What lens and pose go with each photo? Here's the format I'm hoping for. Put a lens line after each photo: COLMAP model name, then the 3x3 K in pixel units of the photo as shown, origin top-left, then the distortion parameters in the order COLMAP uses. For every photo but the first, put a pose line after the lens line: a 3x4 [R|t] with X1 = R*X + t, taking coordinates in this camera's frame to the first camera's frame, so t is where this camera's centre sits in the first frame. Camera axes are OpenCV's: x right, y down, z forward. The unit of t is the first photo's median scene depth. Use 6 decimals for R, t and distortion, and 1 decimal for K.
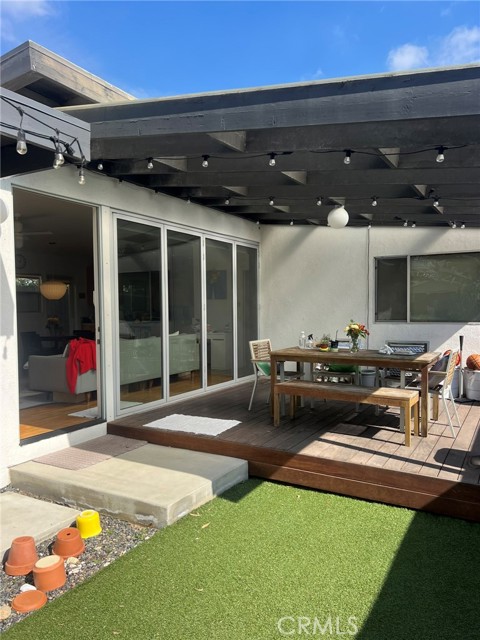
lens RADIAL K [[479.6, 0, 240.0], [0, 479.6, 320.0], [0, 0, 1]] dist [0.077946, -0.118120]
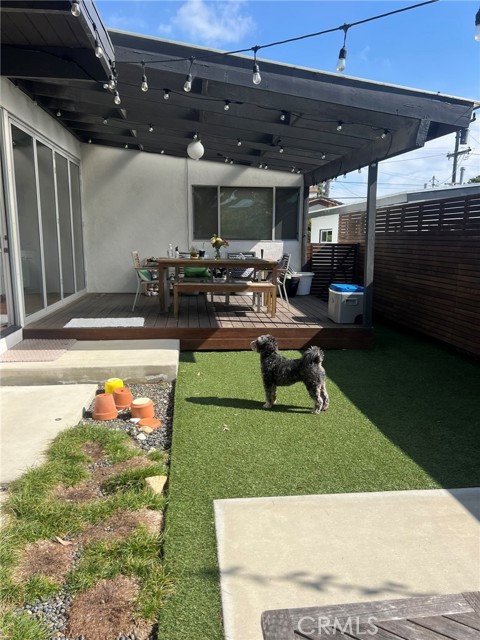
lens RADIAL K [[479.6, 0, 240.0], [0, 479.6, 320.0], [0, 0, 1]] dist [0.077946, -0.118120]
pose [[0.809695, -0.083538, 0.580875, -0.481897], [-0.001535, 0.989512, 0.144445, 0.040409], [-0.586849, -0.117848, 0.801074, -0.108887]]
